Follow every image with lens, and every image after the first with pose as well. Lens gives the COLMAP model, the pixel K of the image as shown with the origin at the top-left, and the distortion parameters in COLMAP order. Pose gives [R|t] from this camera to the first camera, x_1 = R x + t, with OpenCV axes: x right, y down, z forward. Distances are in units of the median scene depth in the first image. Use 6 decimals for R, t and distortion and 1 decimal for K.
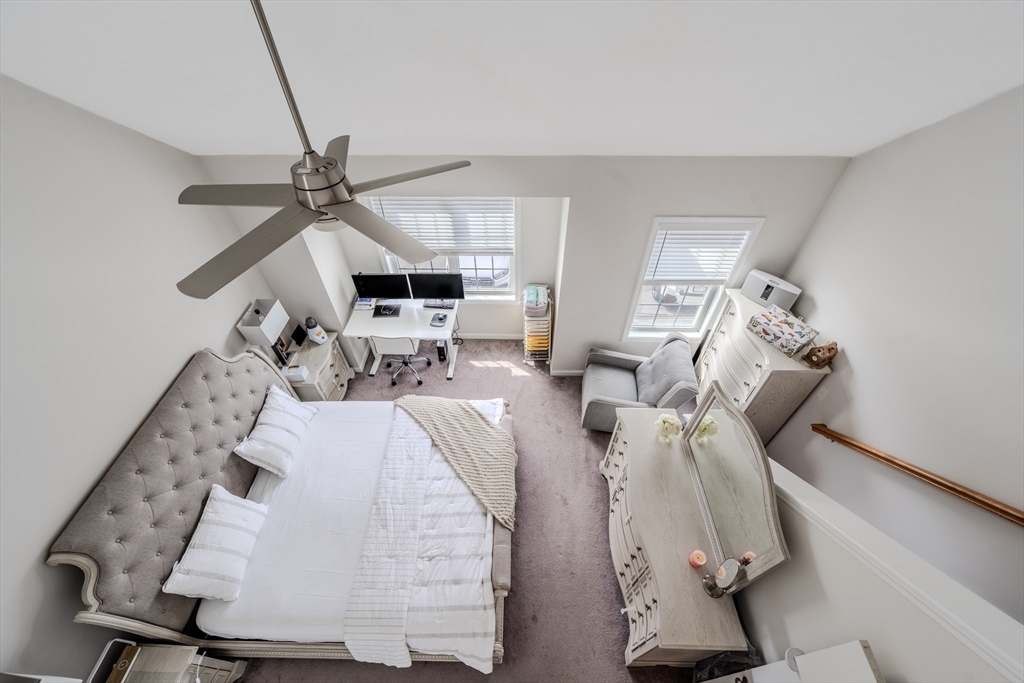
lens RADIAL K [[411.9, 0, 516.8], [0, 411.9, 327.2], [0, 0, 1]] dist [-0.001484, -0.000243]
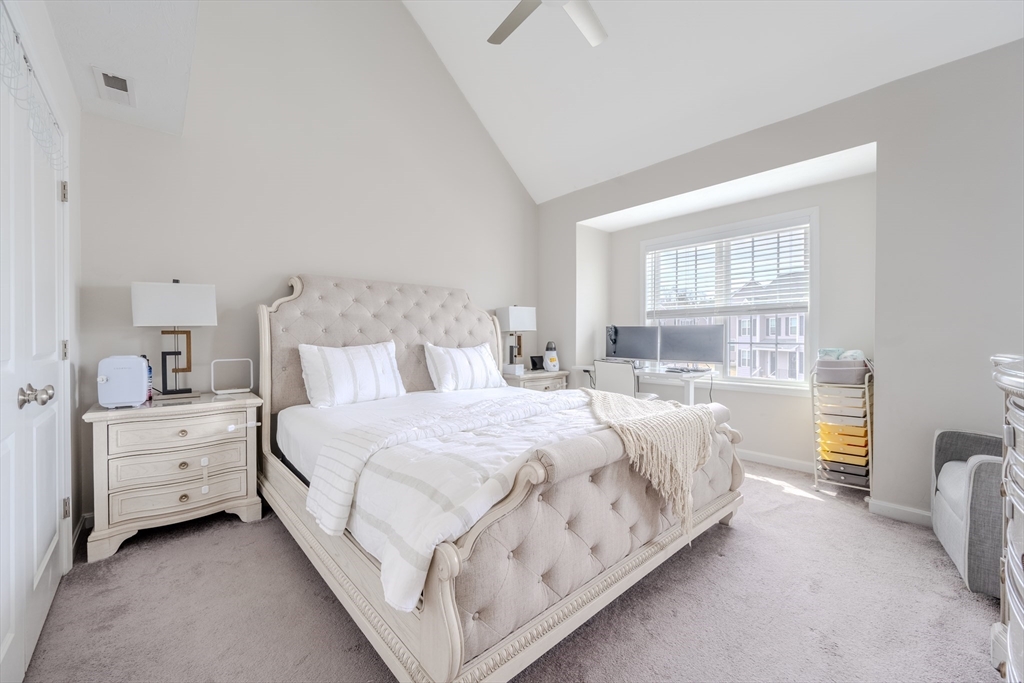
lens RADIAL K [[411.9, 0, 516.8], [0, 411.9, 327.2], [0, 0, 1]] dist [-0.001484, -0.000243]
pose [[0.687864, -0.009376, -0.725779, 0.218424], [-0.519707, 0.691672, -0.501493, 0.632315], [0.506703, 0.722151, 0.470903, 0.559043]]
